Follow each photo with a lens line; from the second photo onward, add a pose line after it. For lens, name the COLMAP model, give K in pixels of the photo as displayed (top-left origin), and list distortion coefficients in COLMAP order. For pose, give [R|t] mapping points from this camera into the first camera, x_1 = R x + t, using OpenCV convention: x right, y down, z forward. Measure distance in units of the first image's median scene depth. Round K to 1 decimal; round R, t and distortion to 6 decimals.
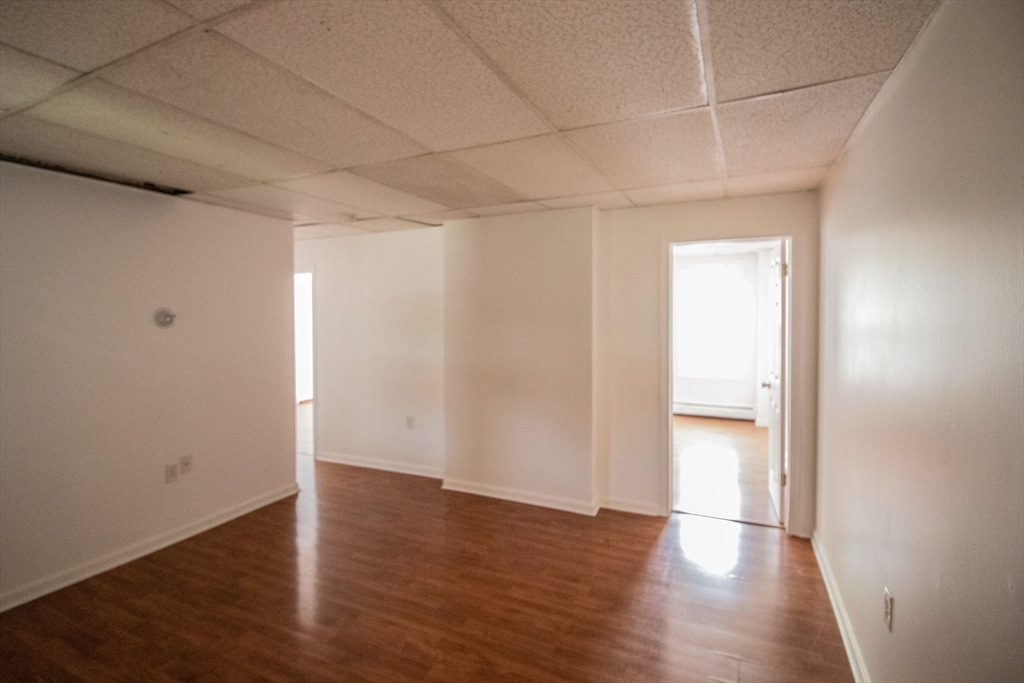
lens RADIAL K [[524.5, 0, 480.4], [0, 524.5, 323.2], [0, 0, 1]] dist [-0.000634, -0.001874]
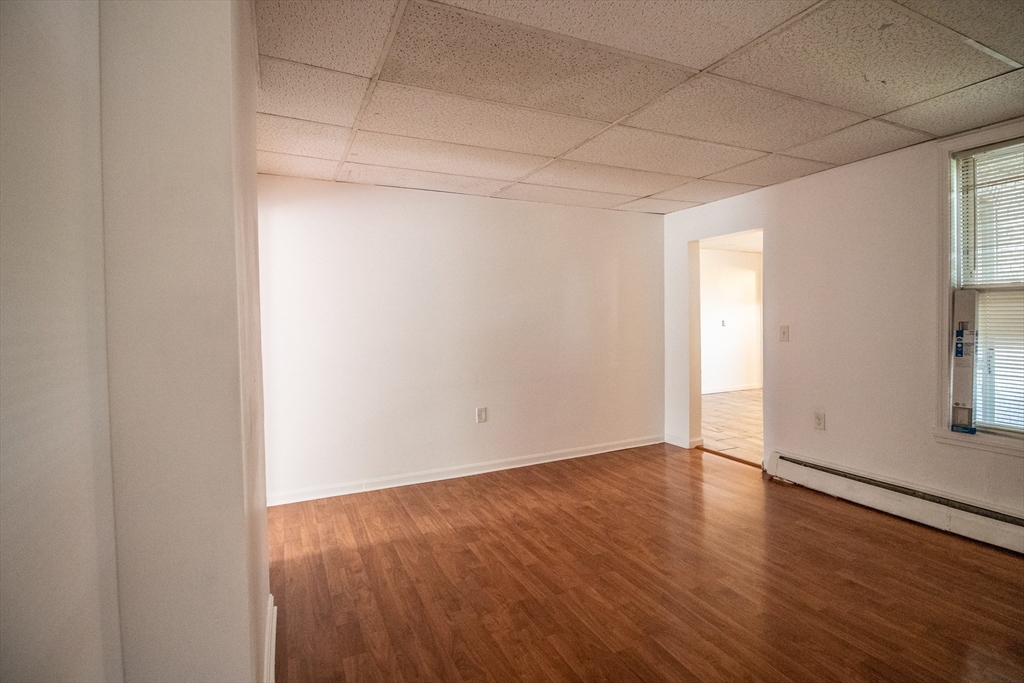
lens RADIAL K [[483.1, 0, 514.2], [0, 483.1, 330.5], [0, 0, 1]] dist [-0.010971, -0.005499]
pose [[-0.783983, 0.000039, 0.620783, -0.380654], [0.031952, 0.998677, 0.040289, 0.034229], [-0.619960, 0.051421, -0.782947, 1.373118]]
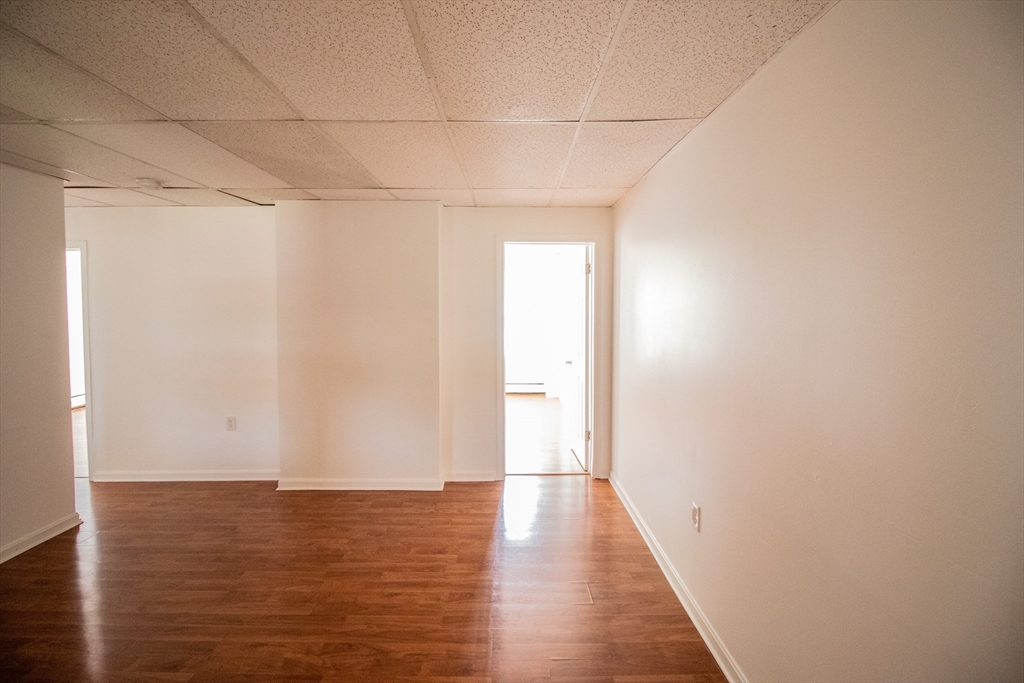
lens RADIAL K [[483.1, 0, 530.2], [0, 483.1, 335.2], [0, 0, 1]] dist [-0.010971, -0.005499]
pose [[0.878501, -0.023805, 0.477147, -0.100826], [0.003283, 0.999035, 0.043798, 0.004646], [-0.477729, -0.036910, 0.877732, 0.055702]]
